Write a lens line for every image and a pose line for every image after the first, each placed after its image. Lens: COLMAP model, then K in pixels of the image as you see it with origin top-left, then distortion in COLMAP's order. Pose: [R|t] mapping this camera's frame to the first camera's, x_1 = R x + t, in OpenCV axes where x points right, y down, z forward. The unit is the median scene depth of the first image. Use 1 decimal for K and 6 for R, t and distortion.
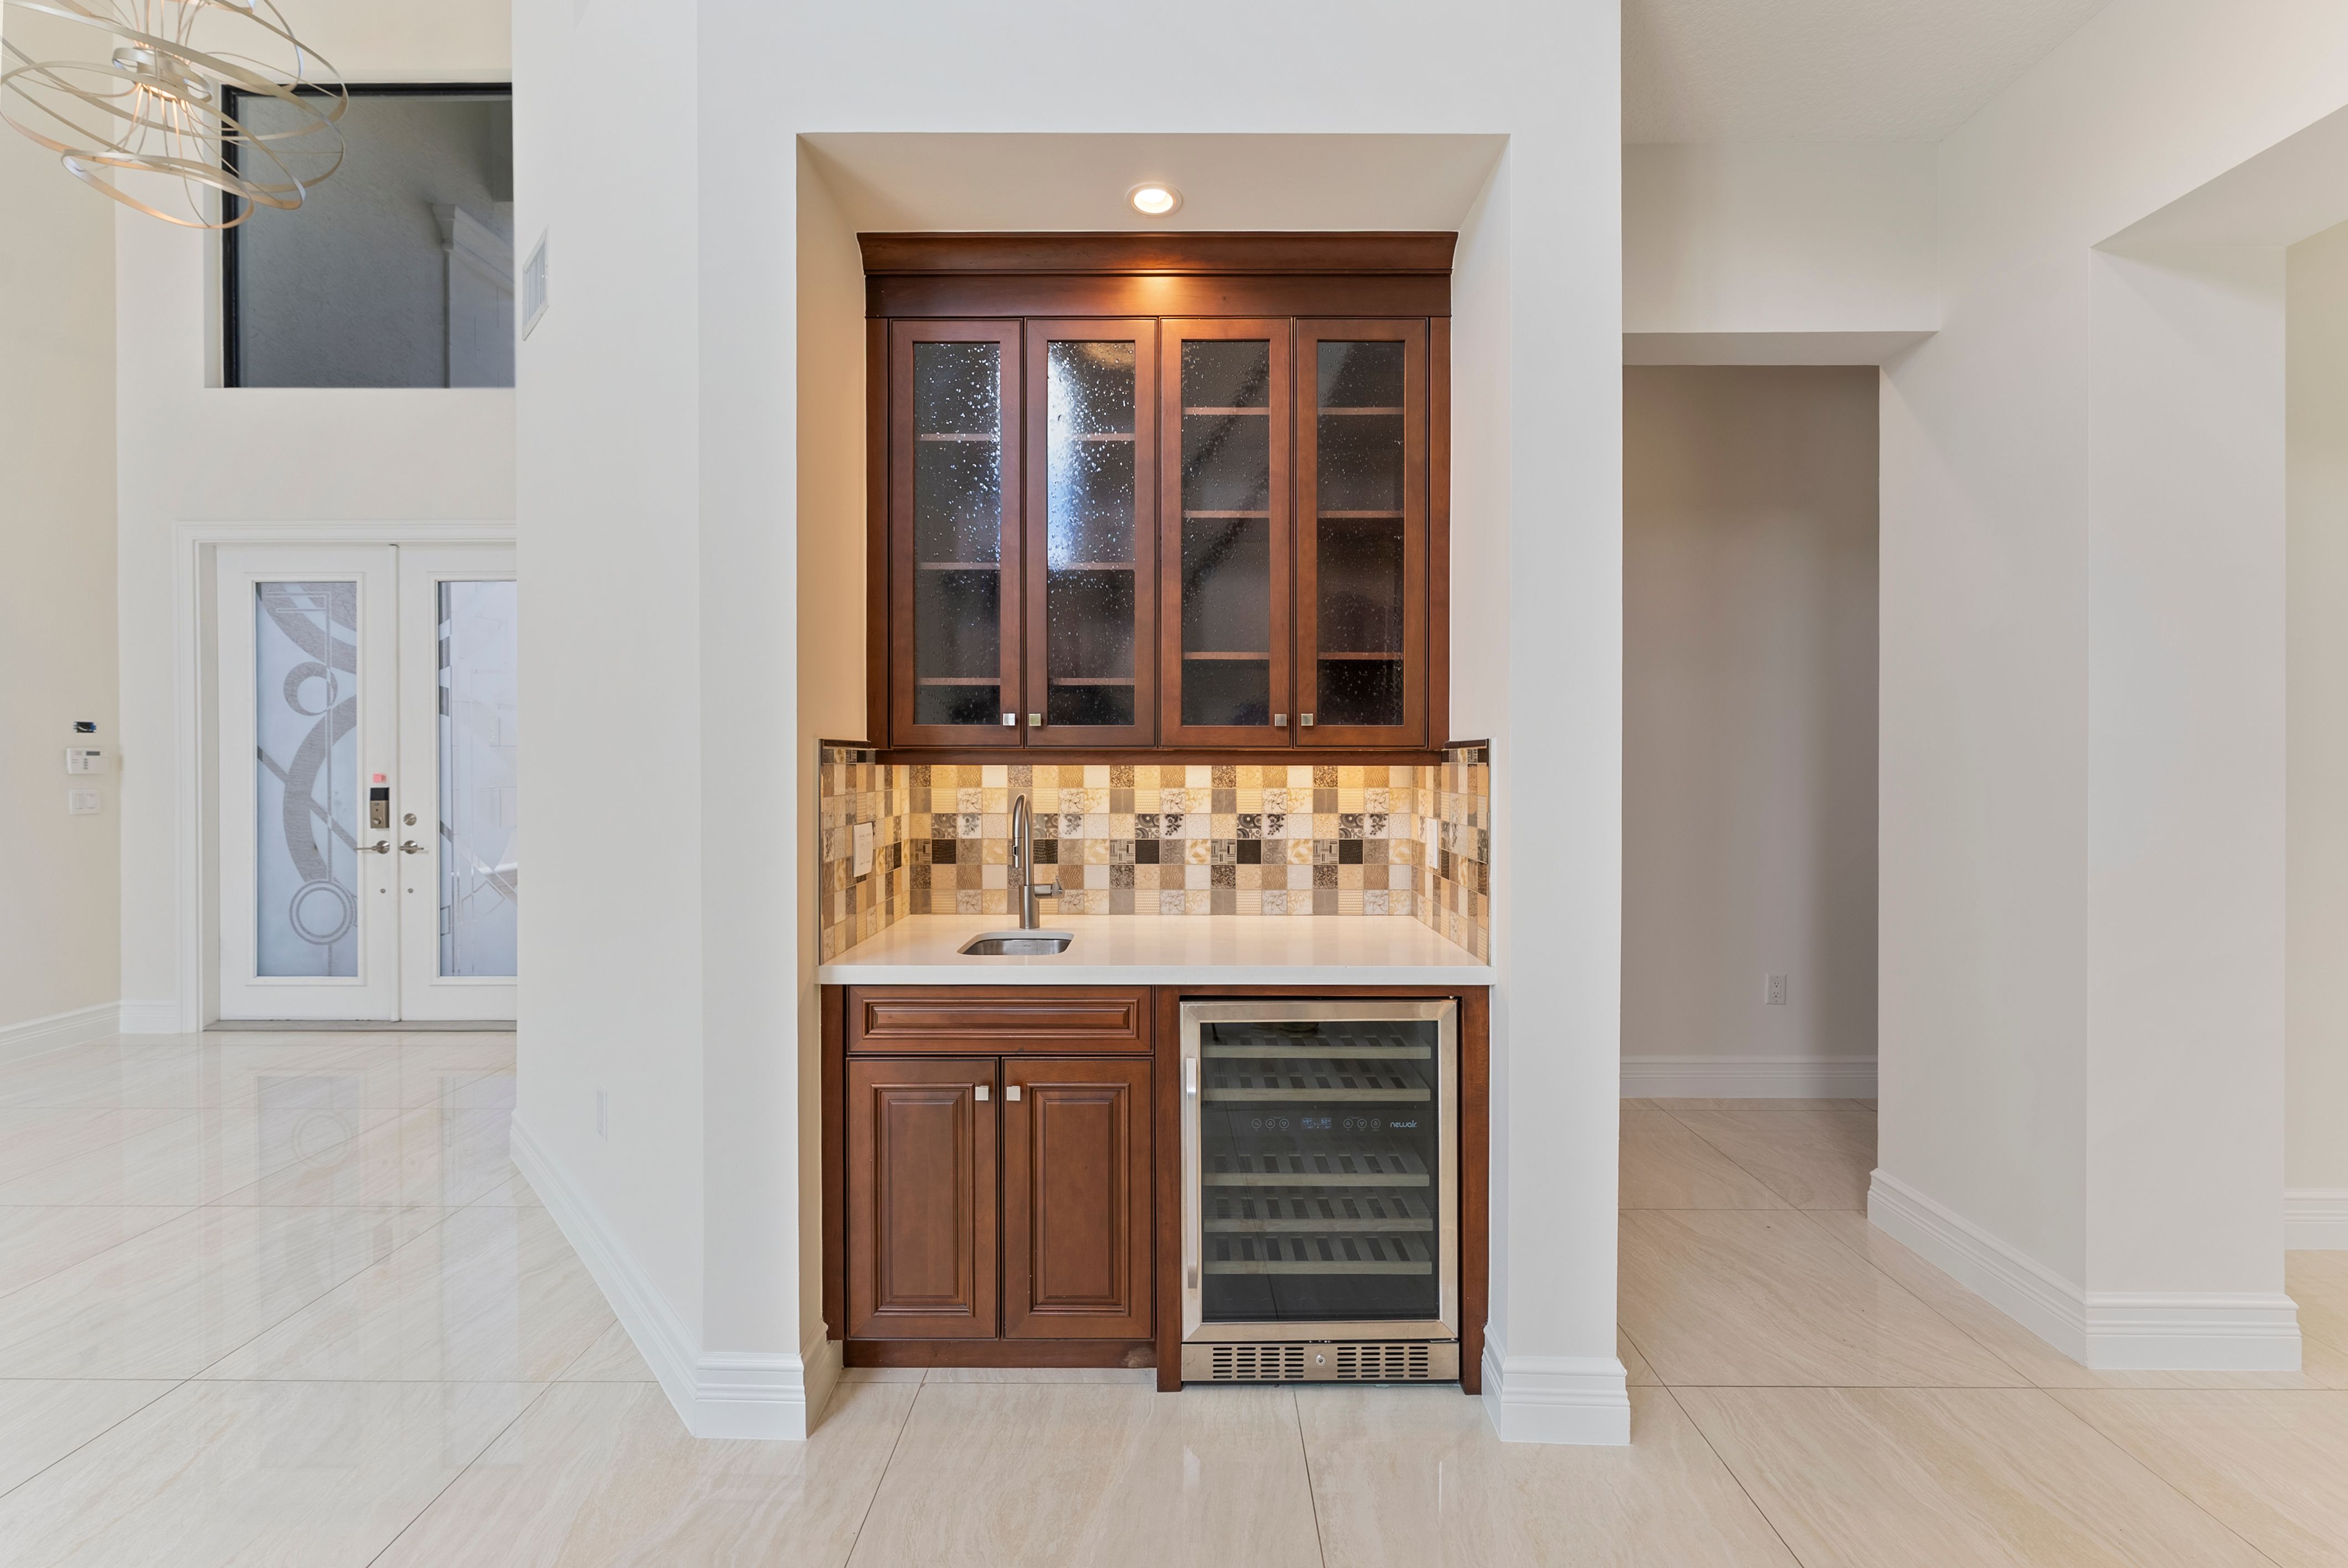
lens RADIAL K [[951.4, 0, 1157.5], [0, 951.4, 761.7], [0, 0, 1]] dist [0.001290, -0.000471]
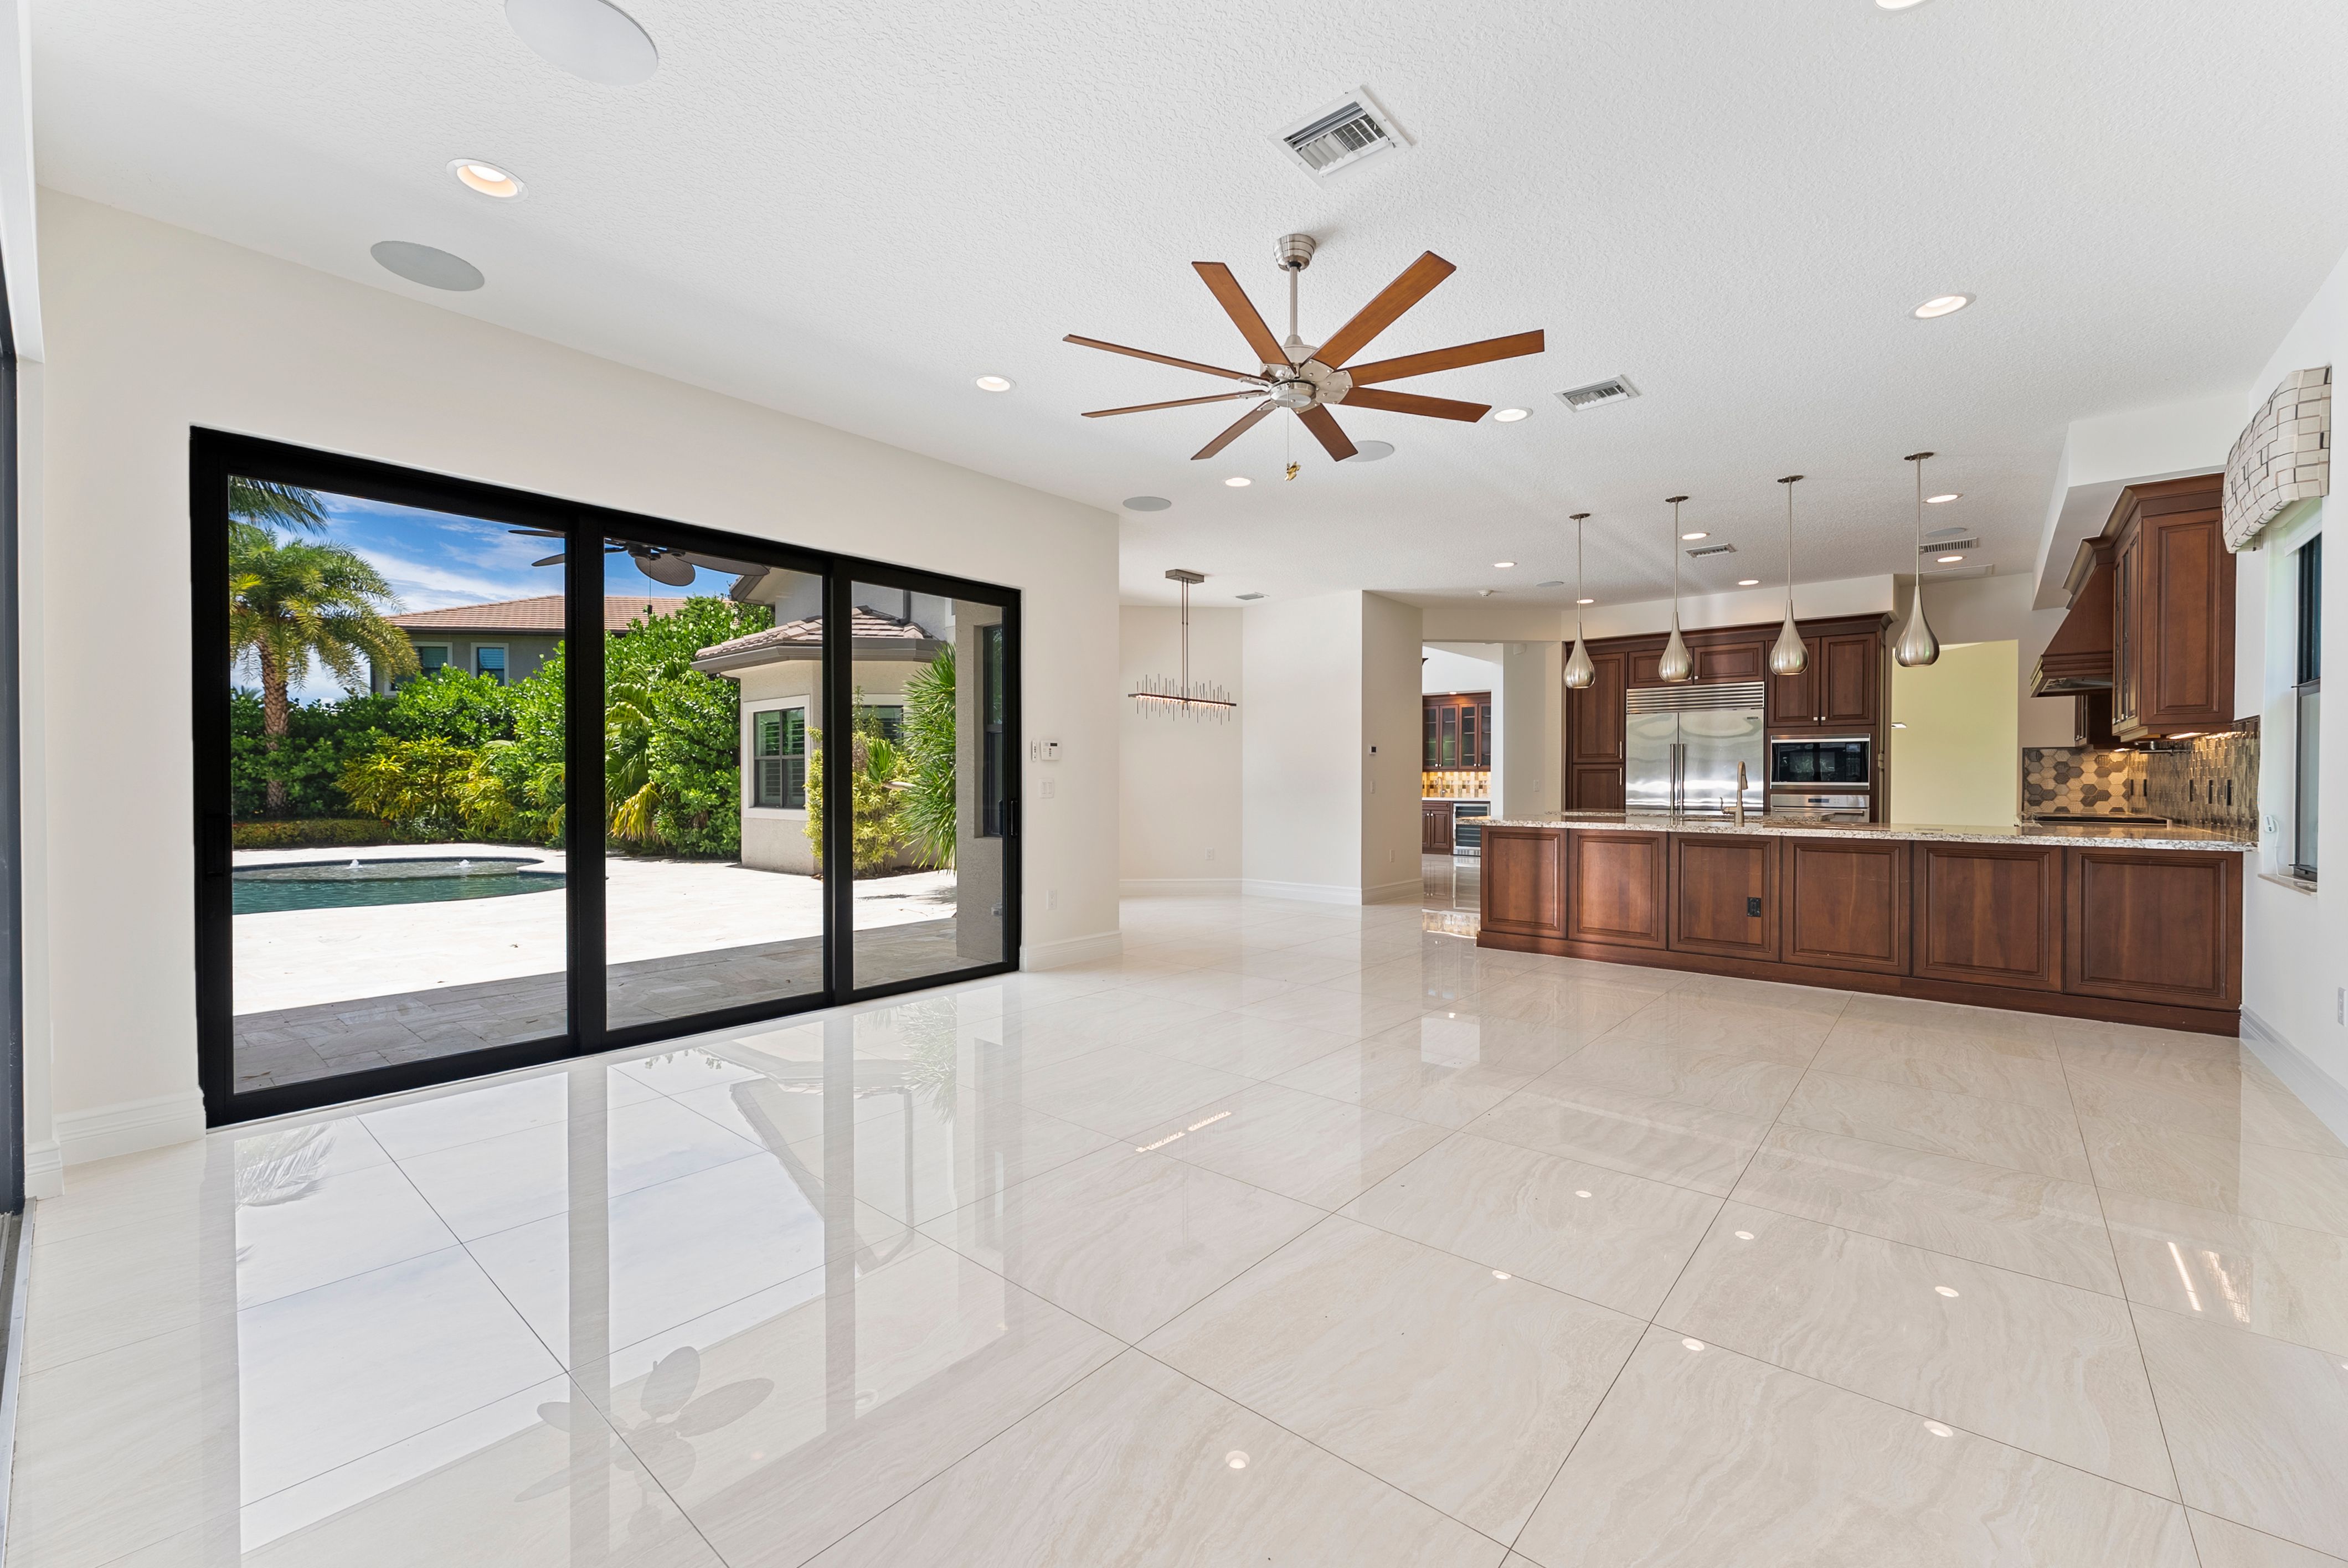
lens RADIAL K [[951.4, 0, 1170.8], [0, 951.4, 796.9], [0, 0, 1]] dist [0.001290, -0.000471]
pose [[0.753617, 0.005884, -0.657287, 3.122441], [0.005625, 0.999866, 0.015400, 0.067507], [0.657290, -0.015303, 0.753483, -5.826850]]
